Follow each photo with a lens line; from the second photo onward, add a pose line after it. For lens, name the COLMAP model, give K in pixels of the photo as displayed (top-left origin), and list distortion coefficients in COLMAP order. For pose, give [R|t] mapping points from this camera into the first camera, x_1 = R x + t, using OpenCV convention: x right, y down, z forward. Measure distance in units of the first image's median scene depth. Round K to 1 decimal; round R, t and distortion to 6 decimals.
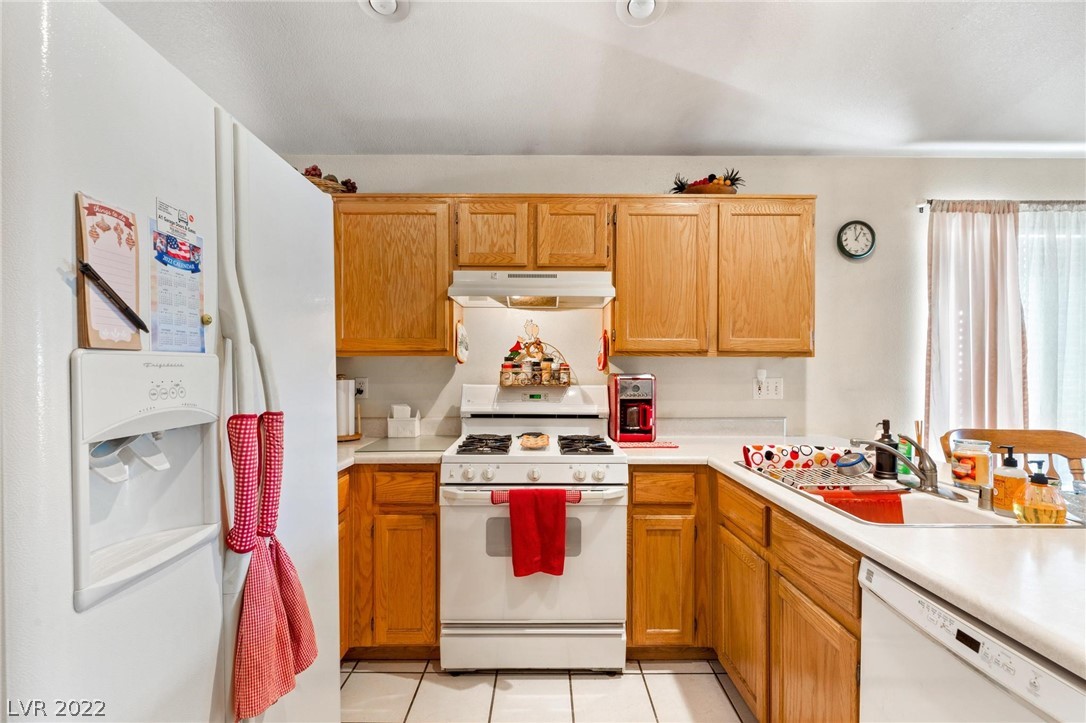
lens RADIAL K [[504.5, 0, 543.0], [0, 504.5, 366.7], [0, 0, 1]] dist [0.002290, -0.000694]
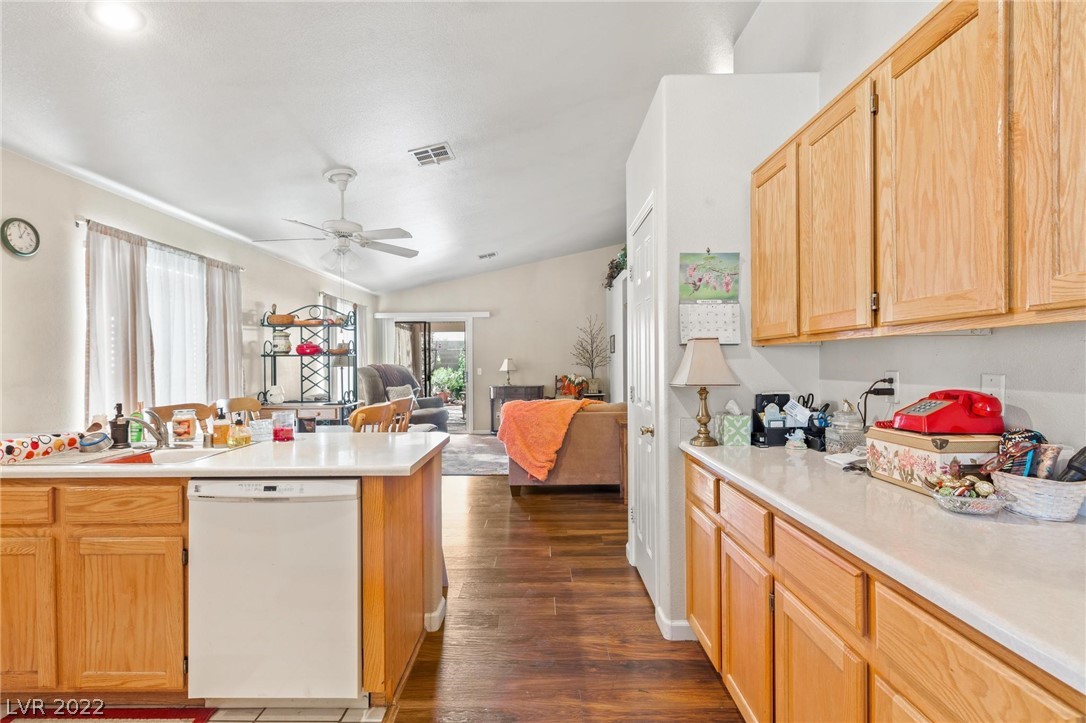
lens RADIAL K [[504.0, 0, 533.9], [0, 504.0, 365.2], [0, 0, 1]] dist [0.002593, 0.000192]
pose [[0.014231, -0.009340, 0.999855, -0.433210], [0.003422, 0.999951, 0.009292, -0.000230], [-0.999893, 0.003289, 0.014262, -0.053327]]
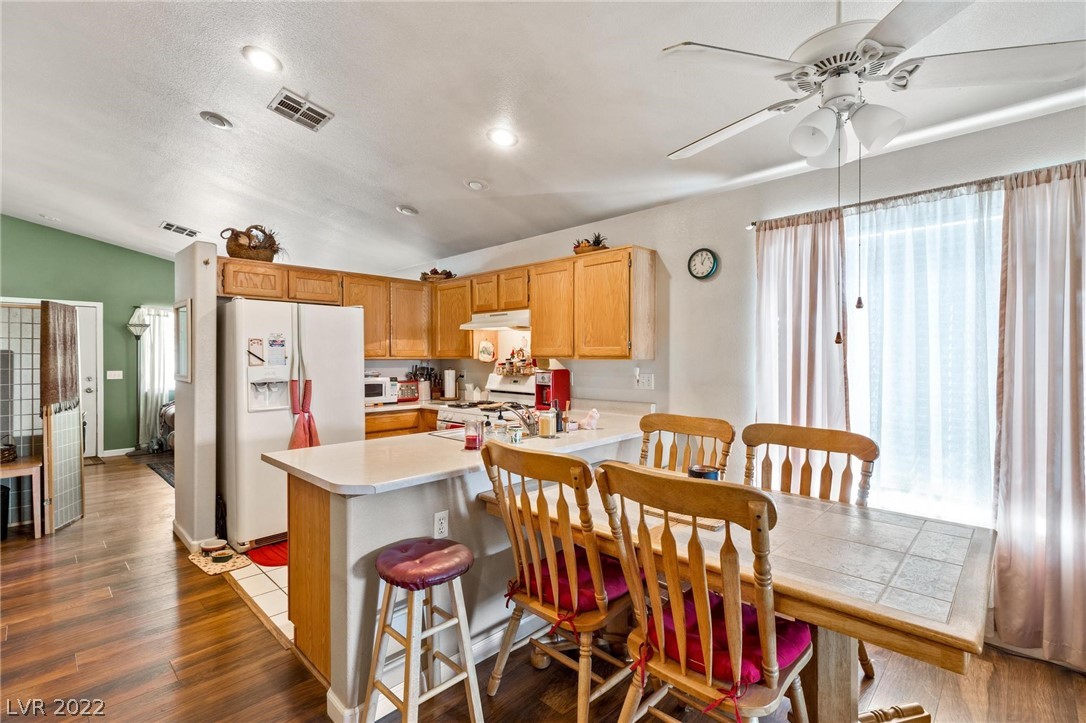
lens RADIAL K [[496.9, 0, 543.3], [0, 496.9, 360.3], [0, 0, 1]] dist [0.002157, 0.000079]
pose [[0.714819, 0.001631, -0.699308, 1.344181], [0.006811, 0.999934, 0.009295, -0.031977], [0.699277, -0.011407, 0.714760, -0.168462]]
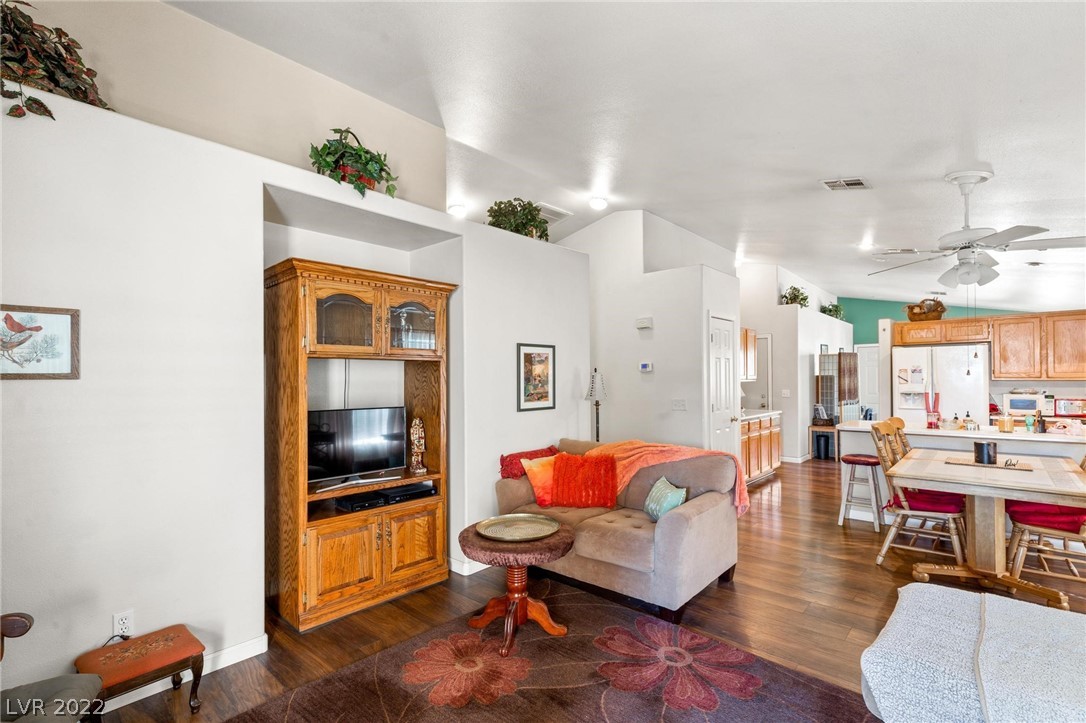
lens RADIAL K [[497.8, 0, 541.4], [0, 497.8, 374.1], [0, 0, 1]] dist [0.002562, 0.000387]
pose [[-0.673027, -0.004683, -0.739603, 2.958667], [0.008175, 0.999872, -0.013770, -0.038722], [0.739573, -0.015313, -0.672902, 0.627149]]
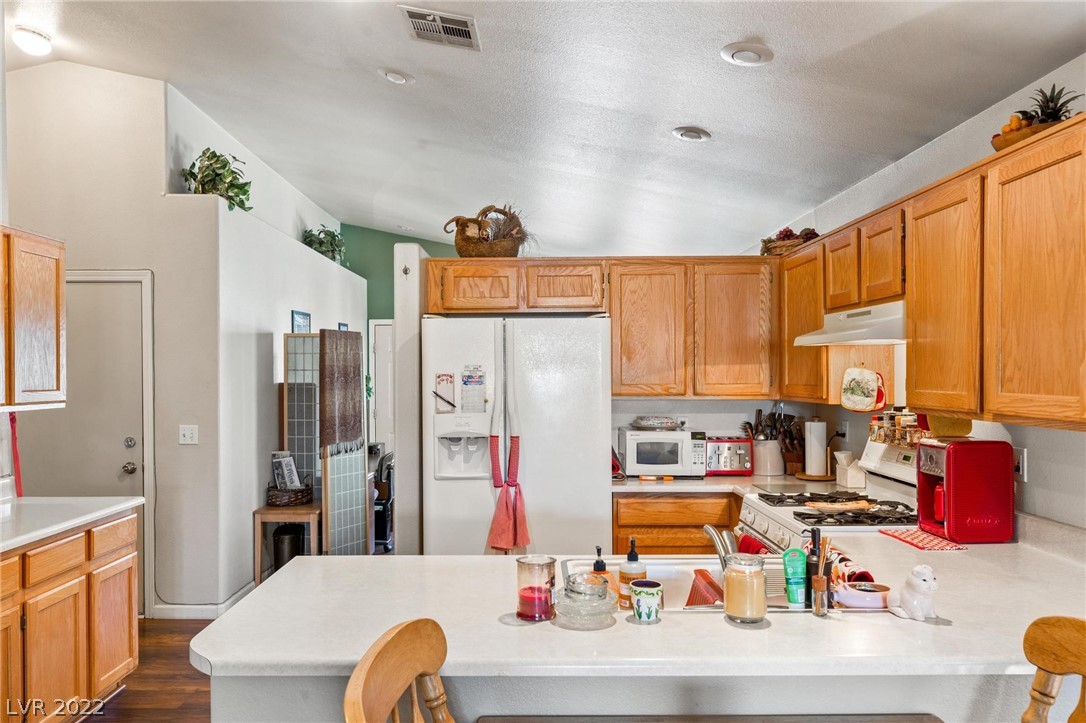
lens RADIAL K [[782.4, 0, 518.7], [0, 782.4, 381.8], [0, 0, 1]] dist [0.003585, 0.000072]
pose [[-0.020451, 0.010115, -0.999740, 1.312465], [0.009450, 0.999906, 0.009923, -0.084584], [0.999746, -0.009245, -0.020545, 0.450931]]
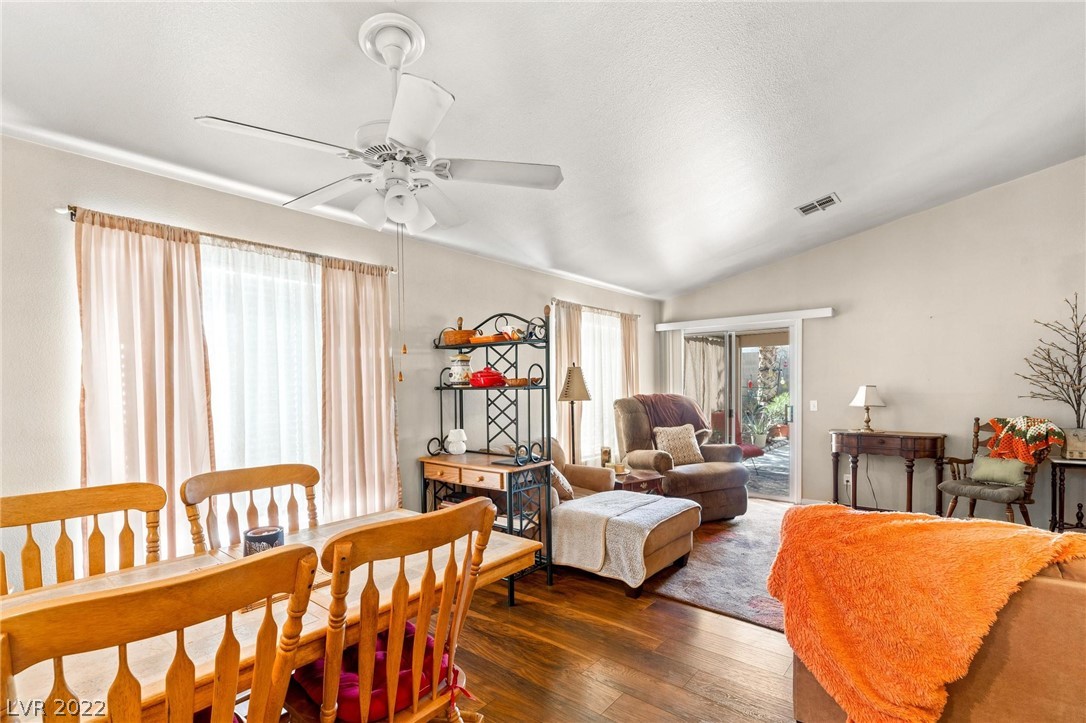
lens RADIAL K [[504.4, 0, 538.0], [0, 504.4, 397.2], [0, 0, 1]] dist [0.001203, 0.000165]
pose [[0.645188, -0.029108, 0.763469, 0.682534], [0.010235, 0.999514, 0.029458, -0.040669], [-0.763955, -0.011192, 0.645172, -0.124045]]
